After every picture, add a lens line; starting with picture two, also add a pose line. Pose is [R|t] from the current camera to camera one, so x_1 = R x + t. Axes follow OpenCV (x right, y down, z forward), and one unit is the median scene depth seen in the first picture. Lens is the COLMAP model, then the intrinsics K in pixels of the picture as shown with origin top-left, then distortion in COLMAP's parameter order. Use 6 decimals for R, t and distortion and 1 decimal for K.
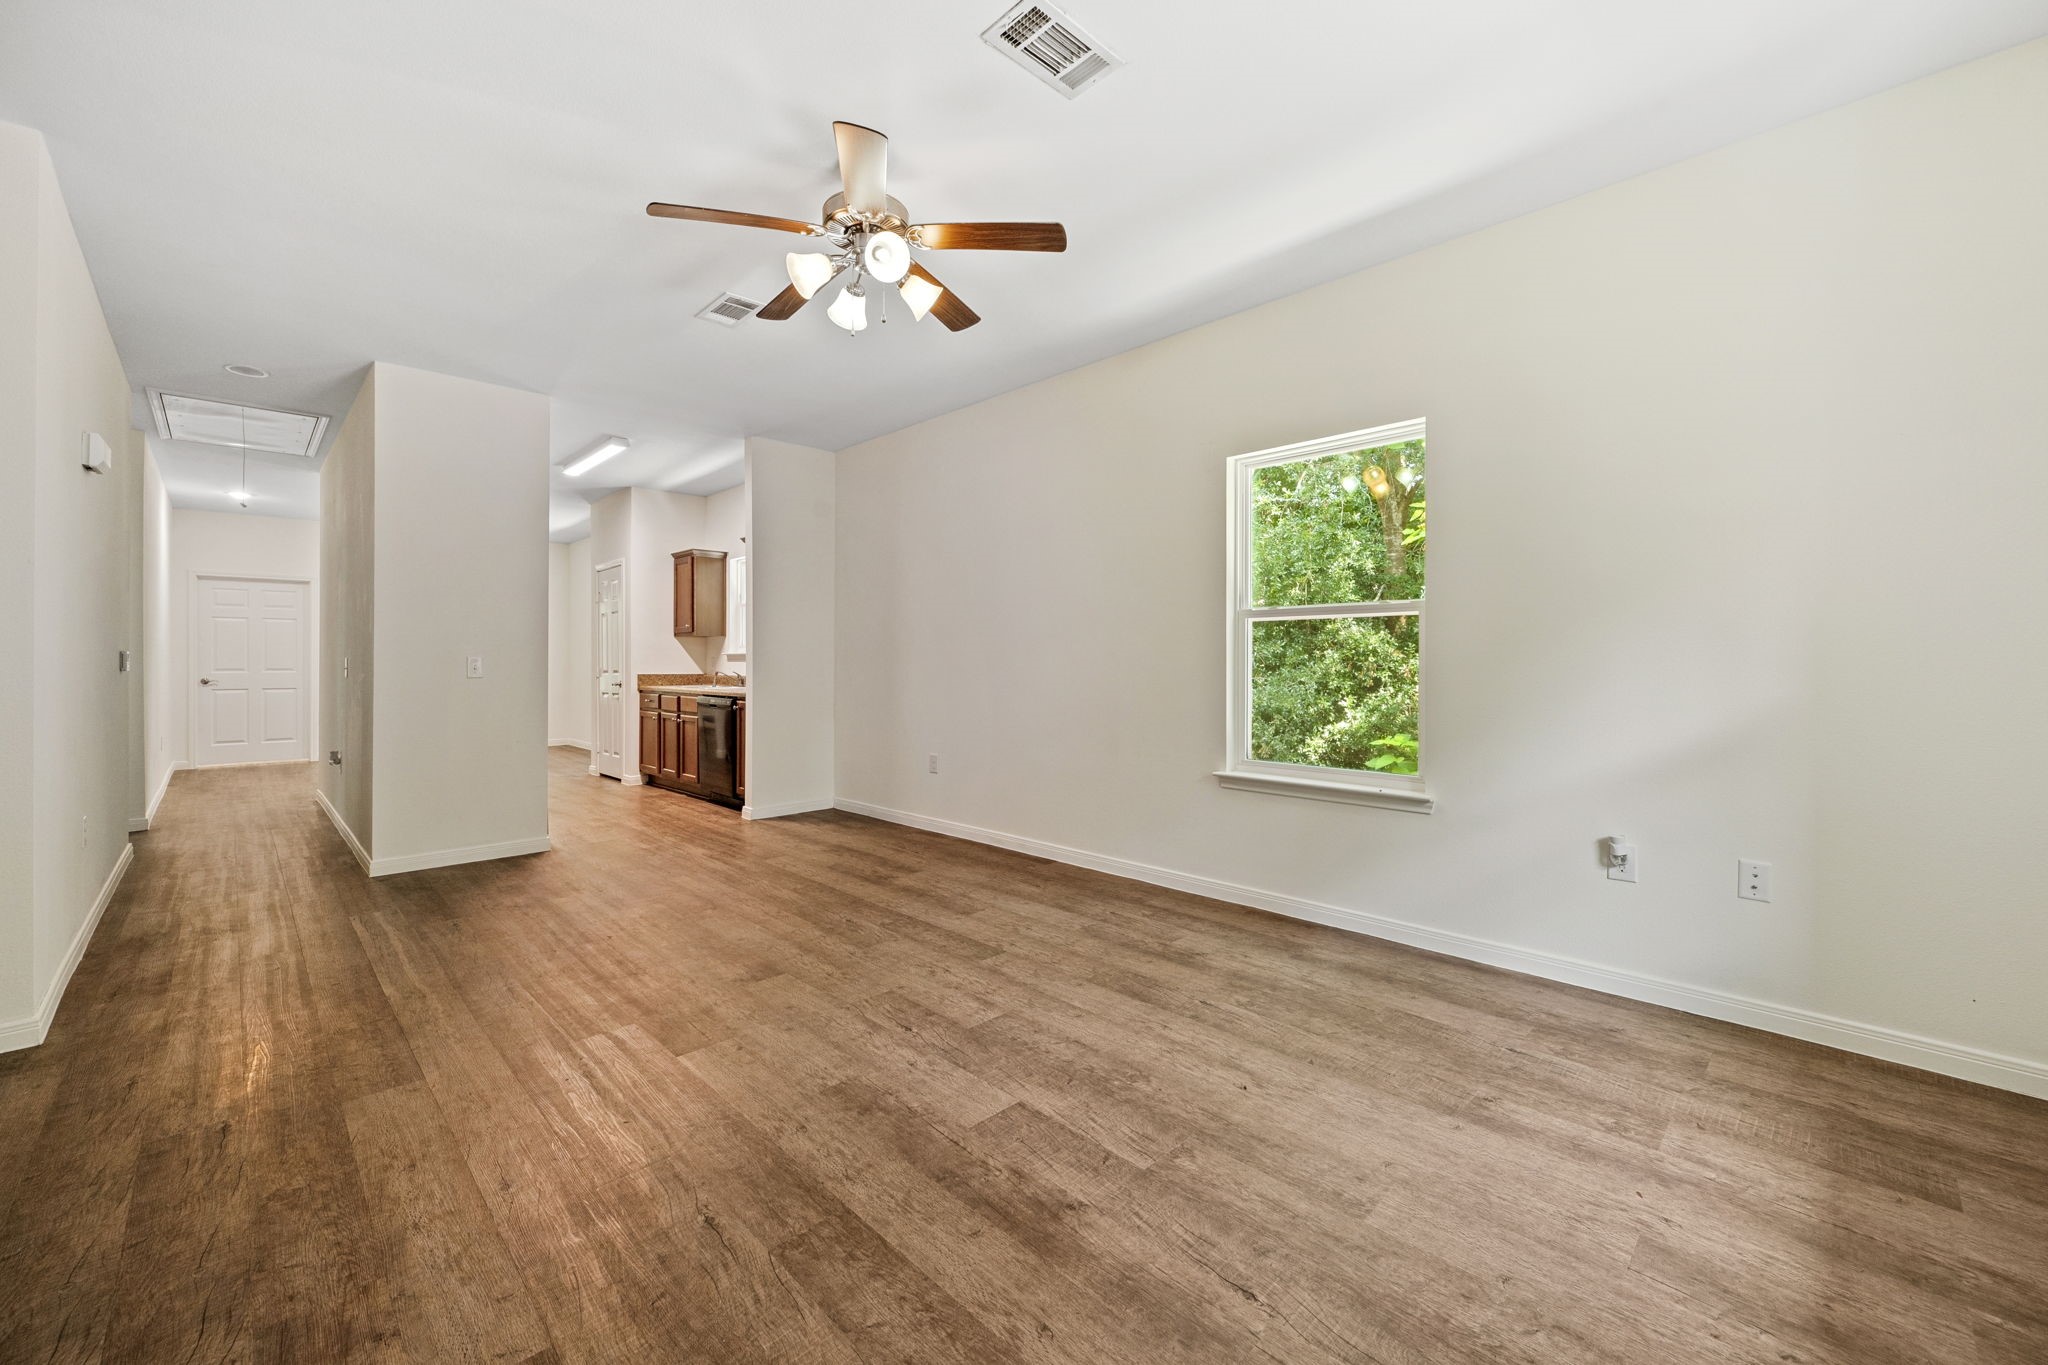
lens RADIAL K [[824.6, 0, 1017.1], [0, 824.6, 654.9], [0, 0, 1]] dist [-0.000892, 0.000514]
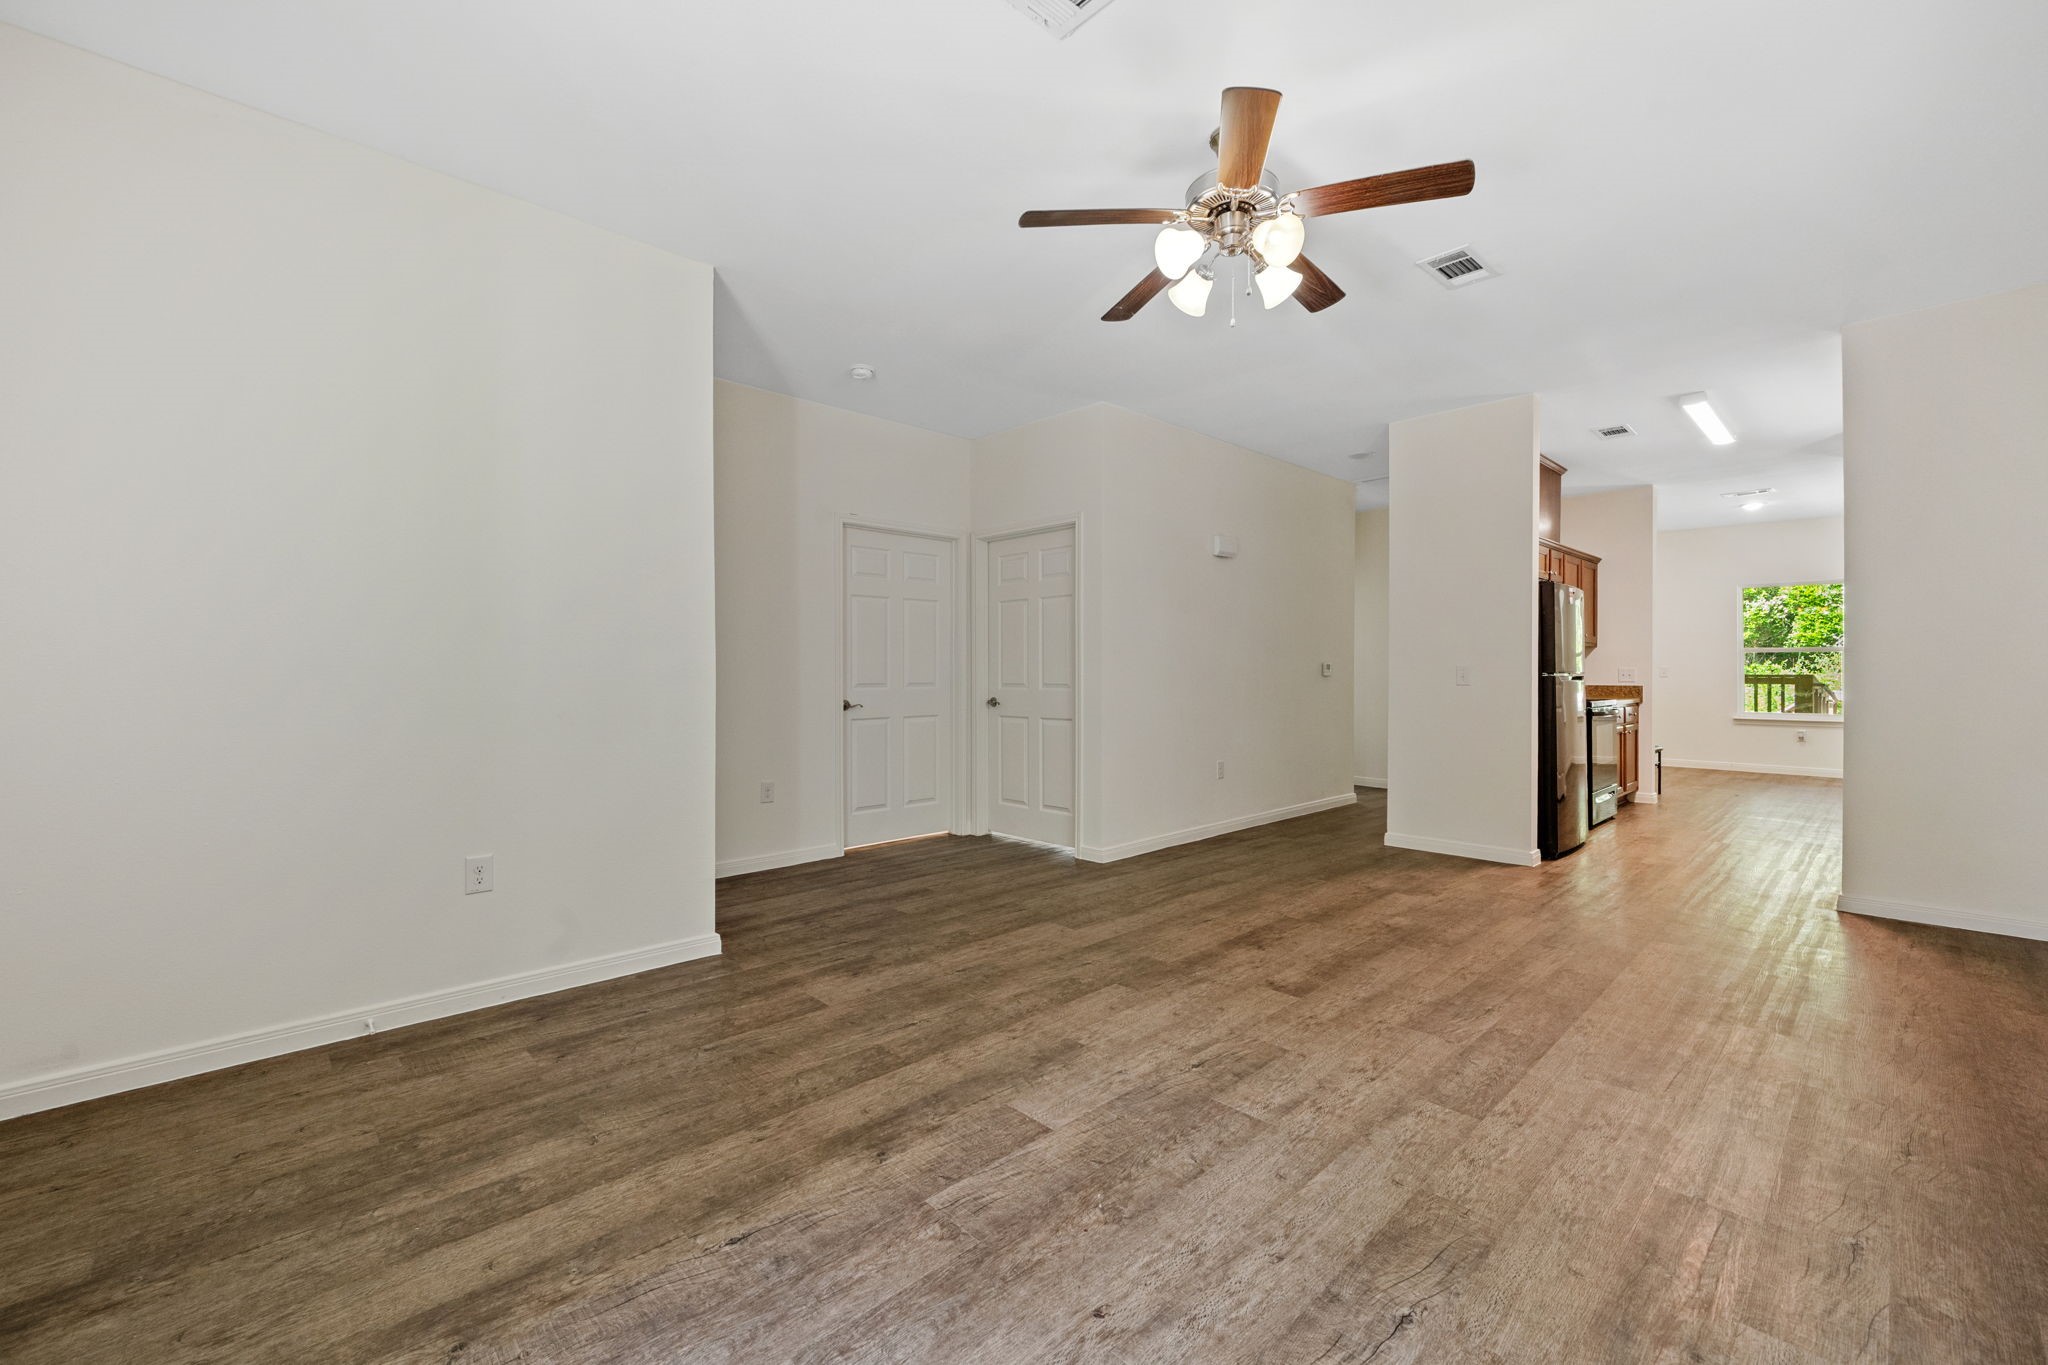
lens RADIAL K [[824.6, 0, 1029.2], [0, 824.6, 720.2], [0, 0, 1]] dist [-0.000892, 0.000514]
pose [[-0.000531, 0.062425, -0.998050, 0.760655], [0.009461, 0.998005, 0.062417, -0.002247], [0.999955, -0.009410, -0.001121, 0.786634]]
